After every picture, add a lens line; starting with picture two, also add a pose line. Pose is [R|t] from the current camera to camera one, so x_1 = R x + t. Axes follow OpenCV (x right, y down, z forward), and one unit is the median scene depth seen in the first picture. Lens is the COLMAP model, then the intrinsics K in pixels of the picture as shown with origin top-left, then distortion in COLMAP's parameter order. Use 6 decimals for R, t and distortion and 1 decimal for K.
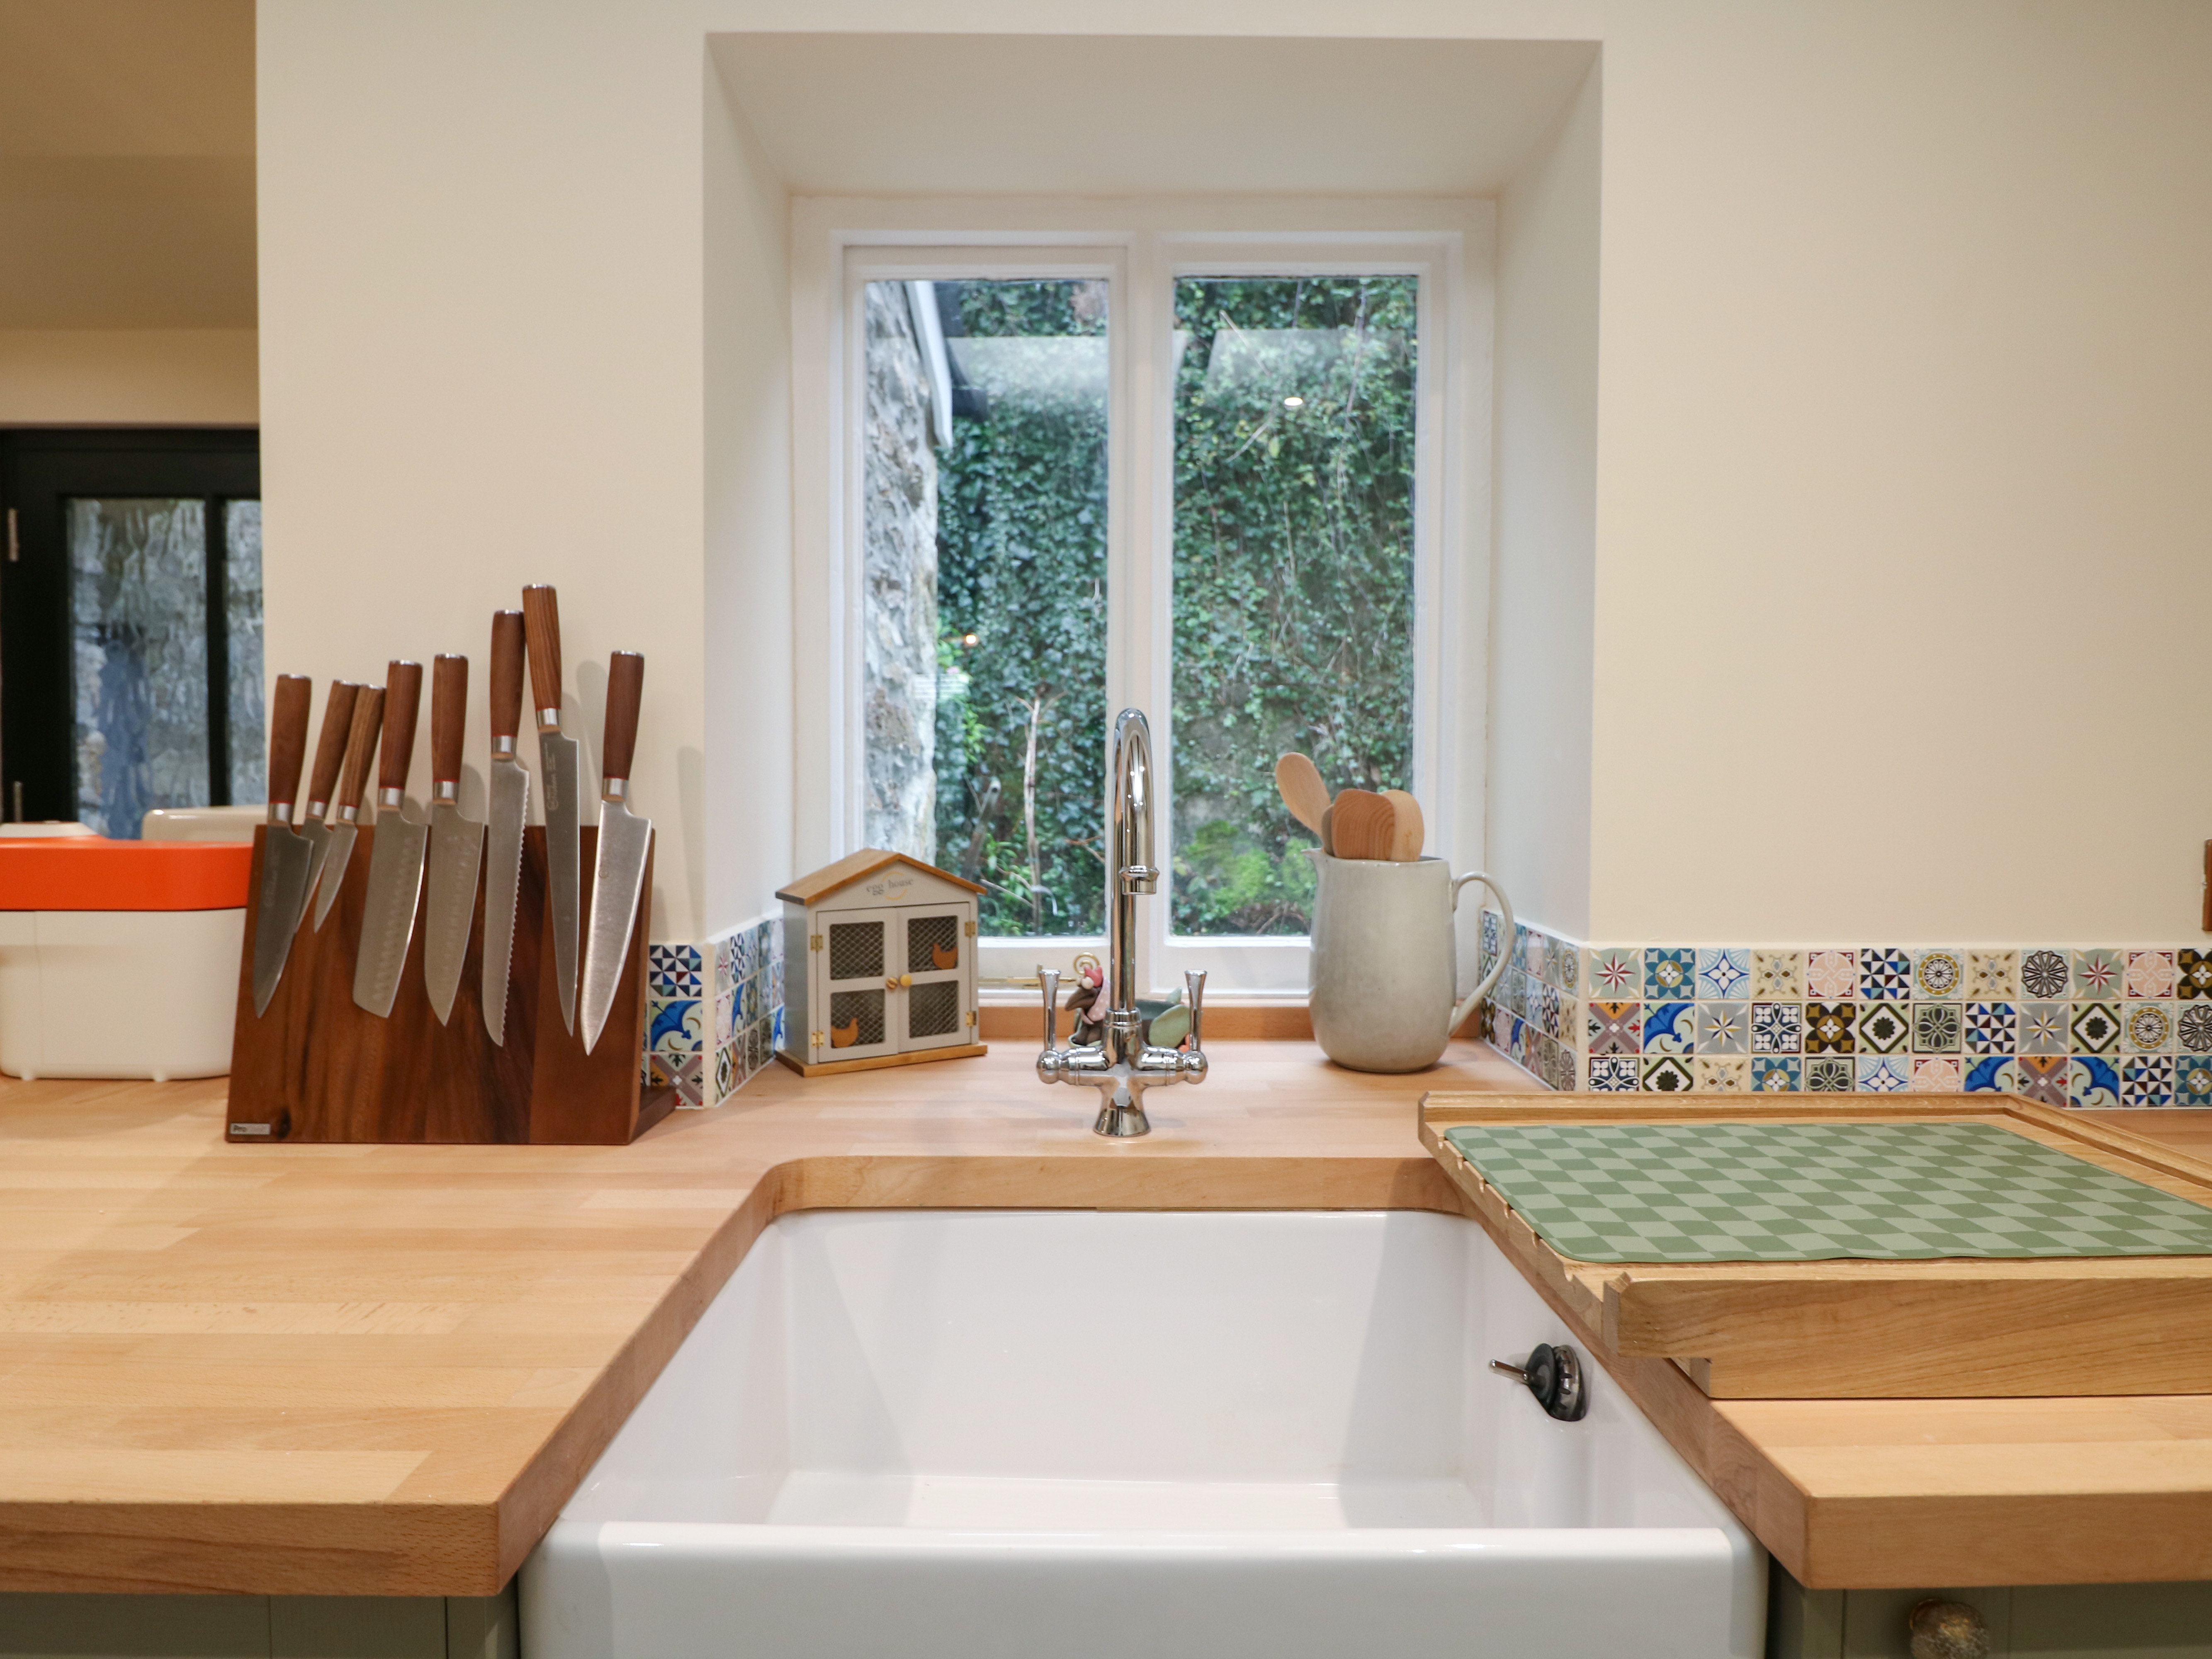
lens RADIAL K [[1363.4, 0, 1104.4], [0, 1363.4, 823.7], [0, 0, 1]] dist [0.000353, 0.000043]
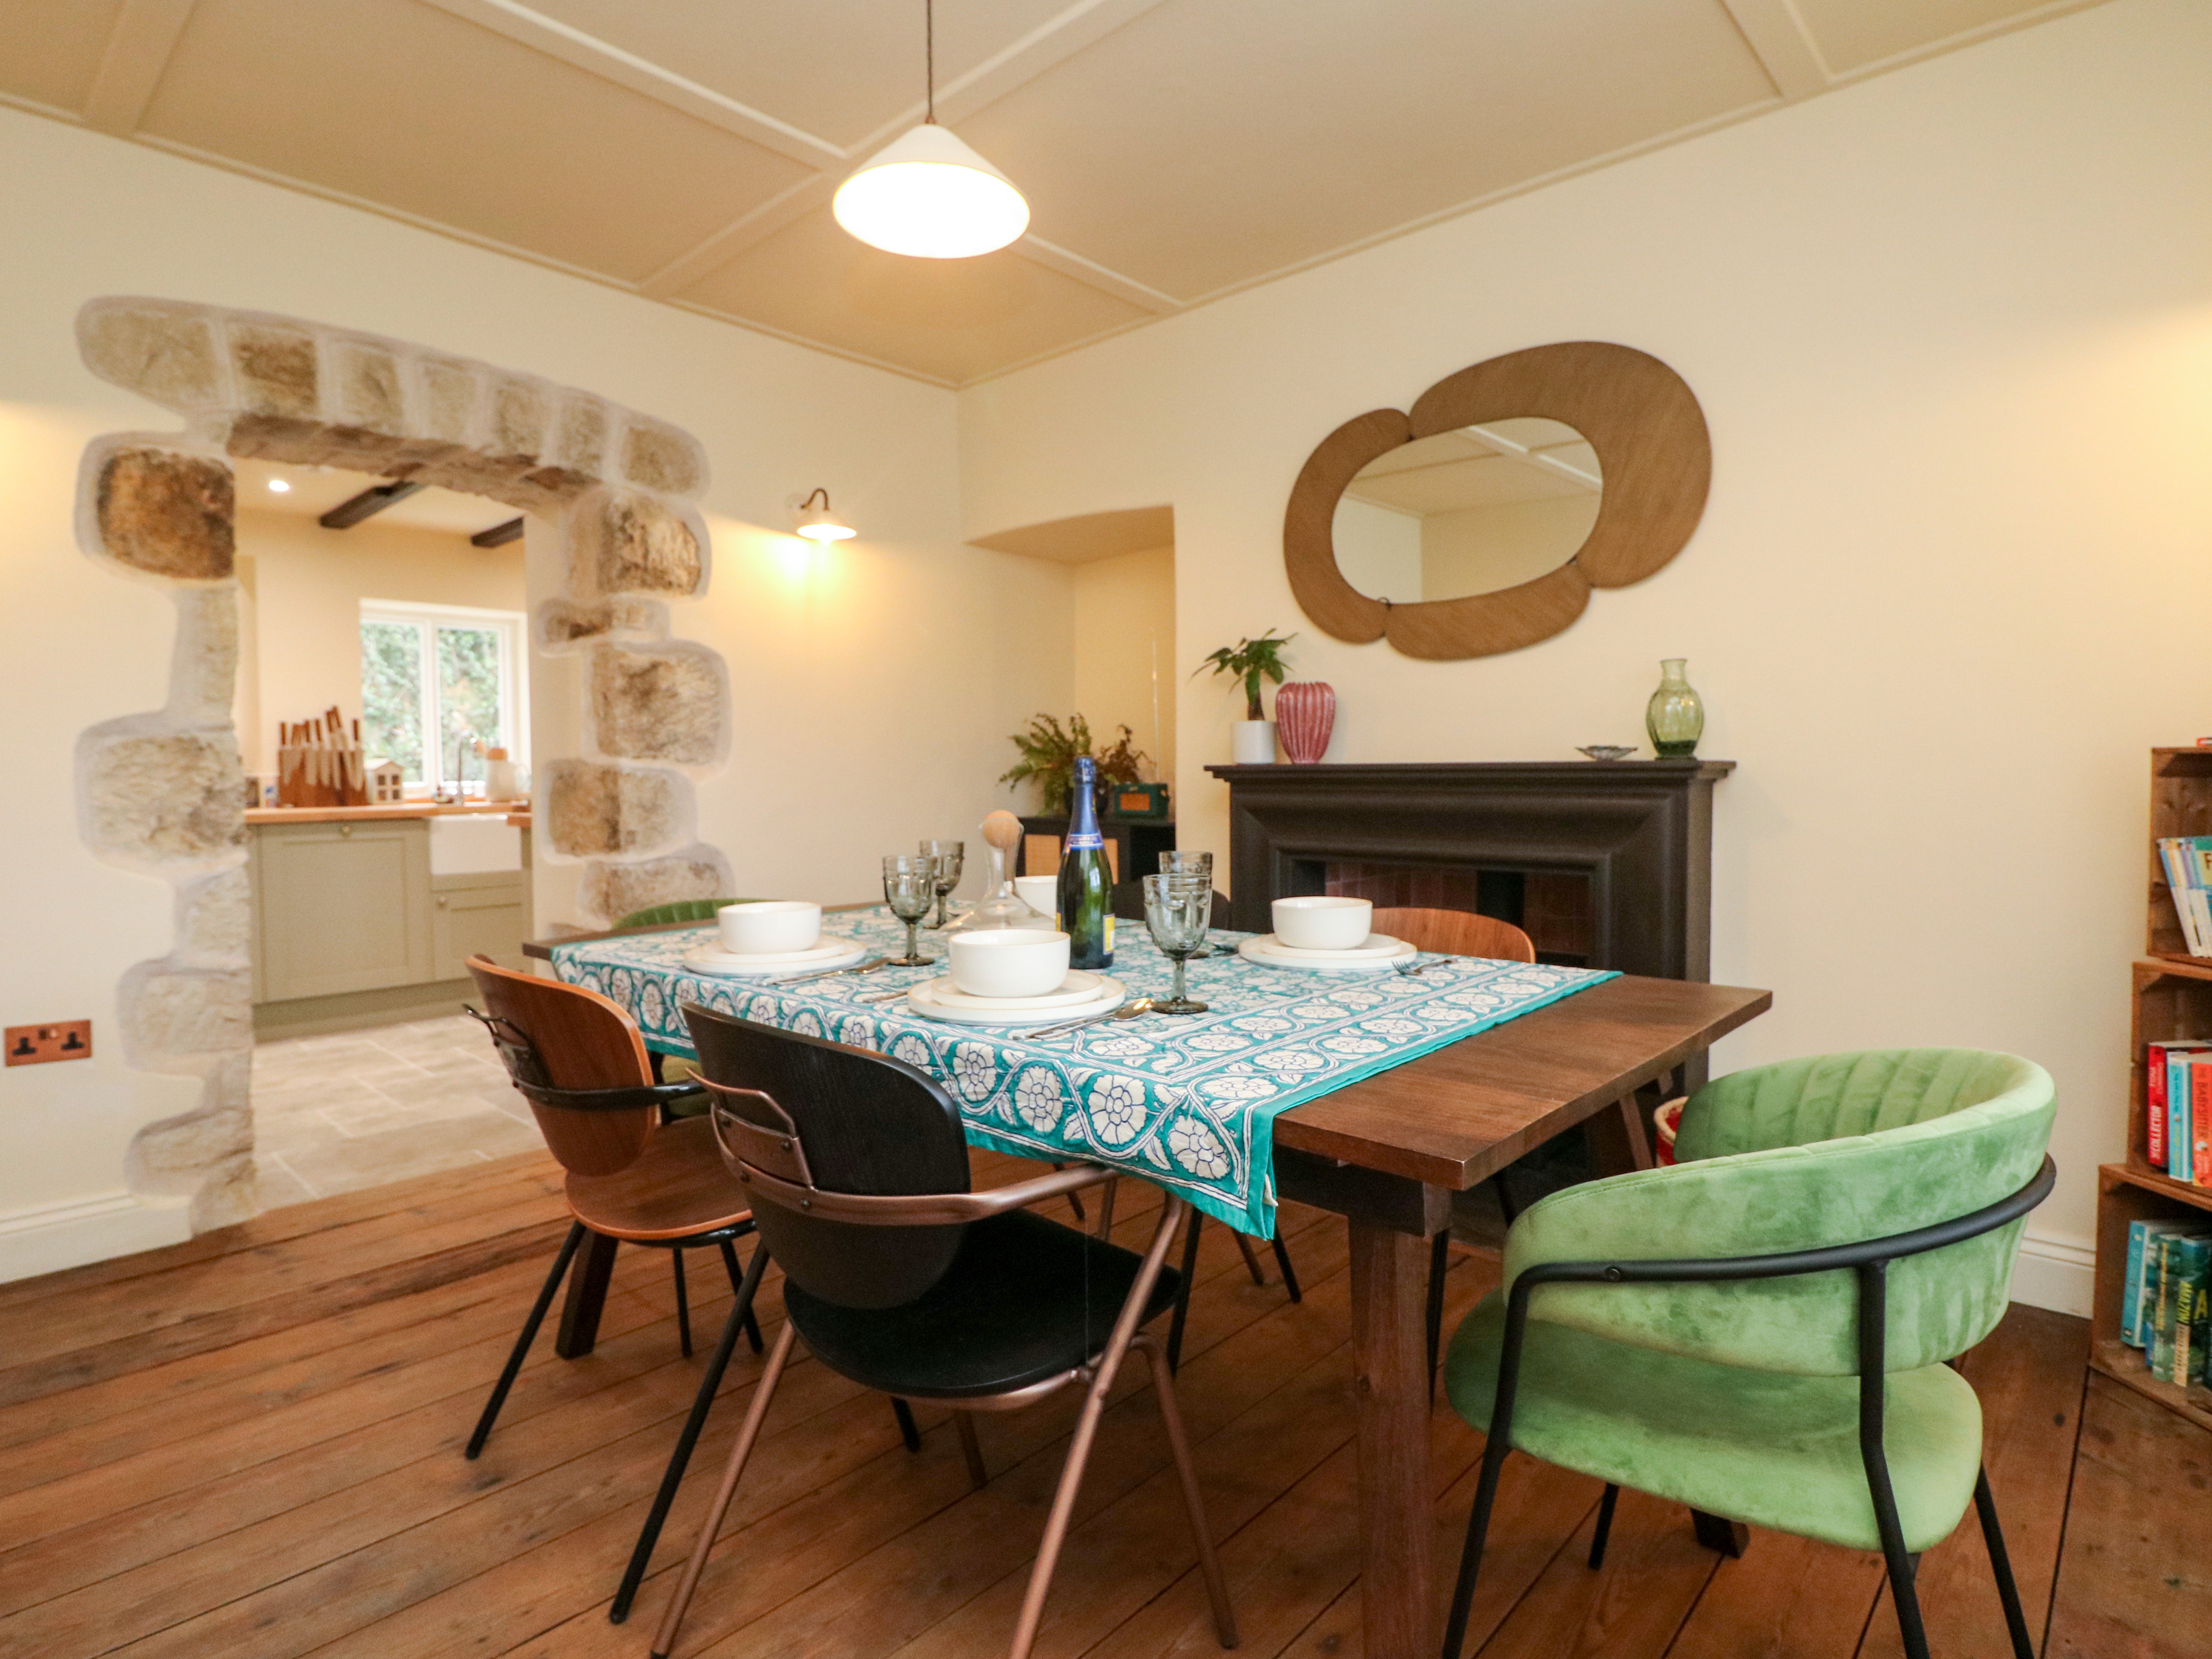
lens RADIAL K [[1146.0, 0, 1106.2], [0, 1146.0, 814.7], [0, 0, 1]] dist [-0.004767, -0.007843]
pose [[0.695071, -0.035879, 0.718045, -1.532677], [0.033227, 0.999290, 0.017769, 0.269765], [-0.718173, 0.011508, 0.695769, -4.234513]]
